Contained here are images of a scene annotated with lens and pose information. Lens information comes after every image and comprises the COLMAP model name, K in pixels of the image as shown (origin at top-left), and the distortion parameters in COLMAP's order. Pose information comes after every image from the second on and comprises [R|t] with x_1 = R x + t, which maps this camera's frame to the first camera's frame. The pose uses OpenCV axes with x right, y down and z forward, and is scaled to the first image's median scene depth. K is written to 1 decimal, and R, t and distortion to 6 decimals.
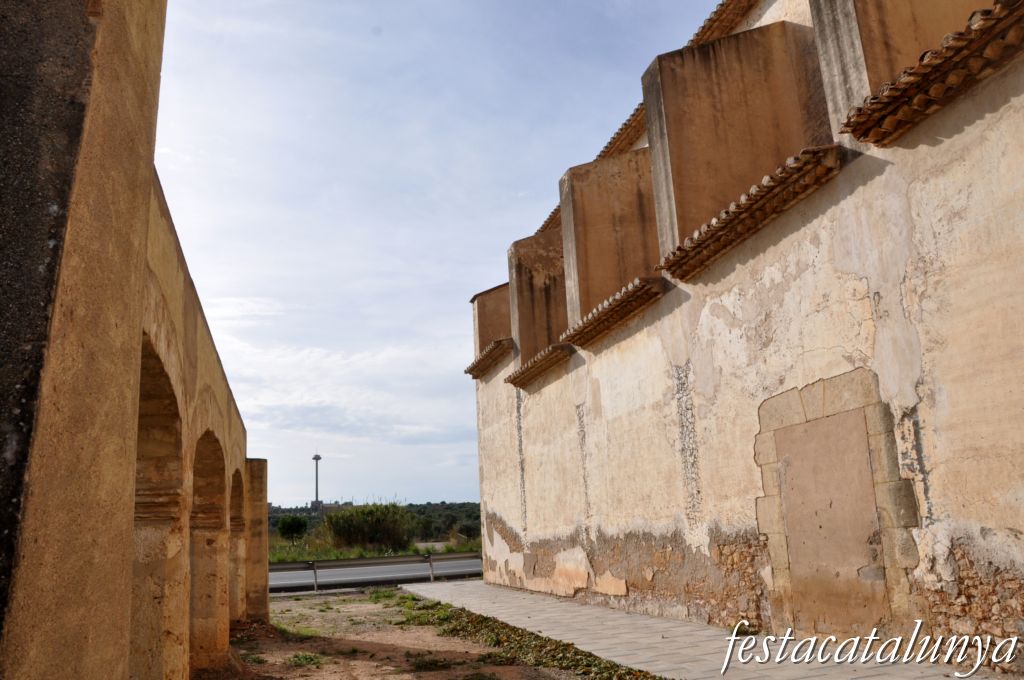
lens RADIAL K [[808.6, 0, 512.0], [0, 808.6, 340.0], [0, 0, 1]] dist [-0.080759, 0.004038]
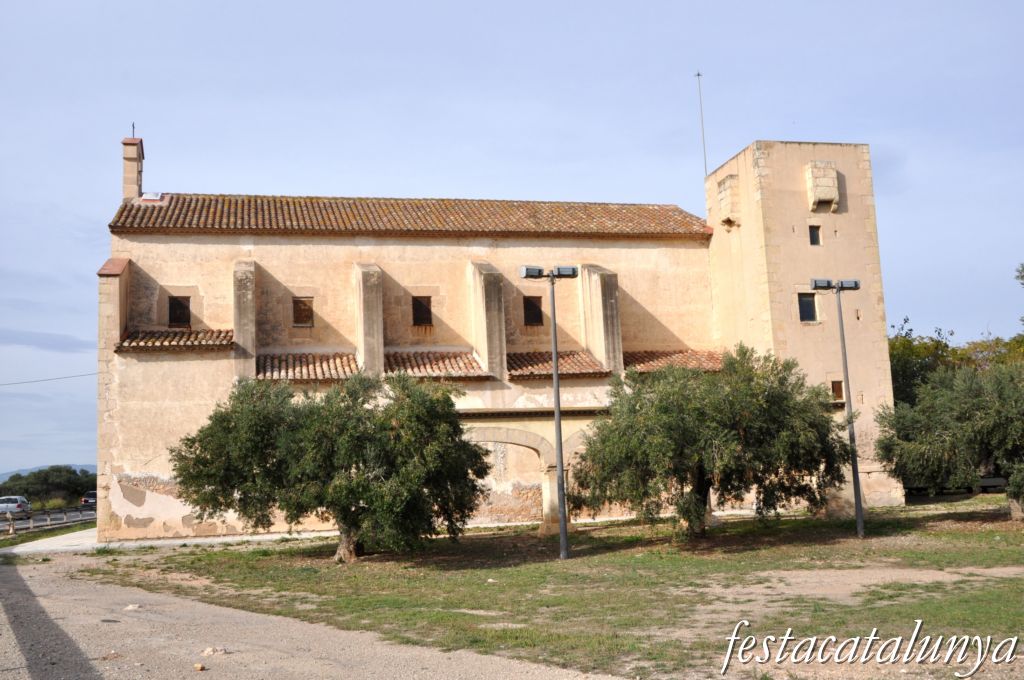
lens RADIAL K [[1082.2, 0, 512.0], [0, 1082.2, 340.0], [0, 0, 1]] dist [-0.001876, -0.004059]
pose [[0.018169, 0.201932, 0.979231, -2.988888], [-0.191736, 0.961919, -0.194805, 0.438736], [-0.981278, -0.184215, 0.056195, 0.851864]]
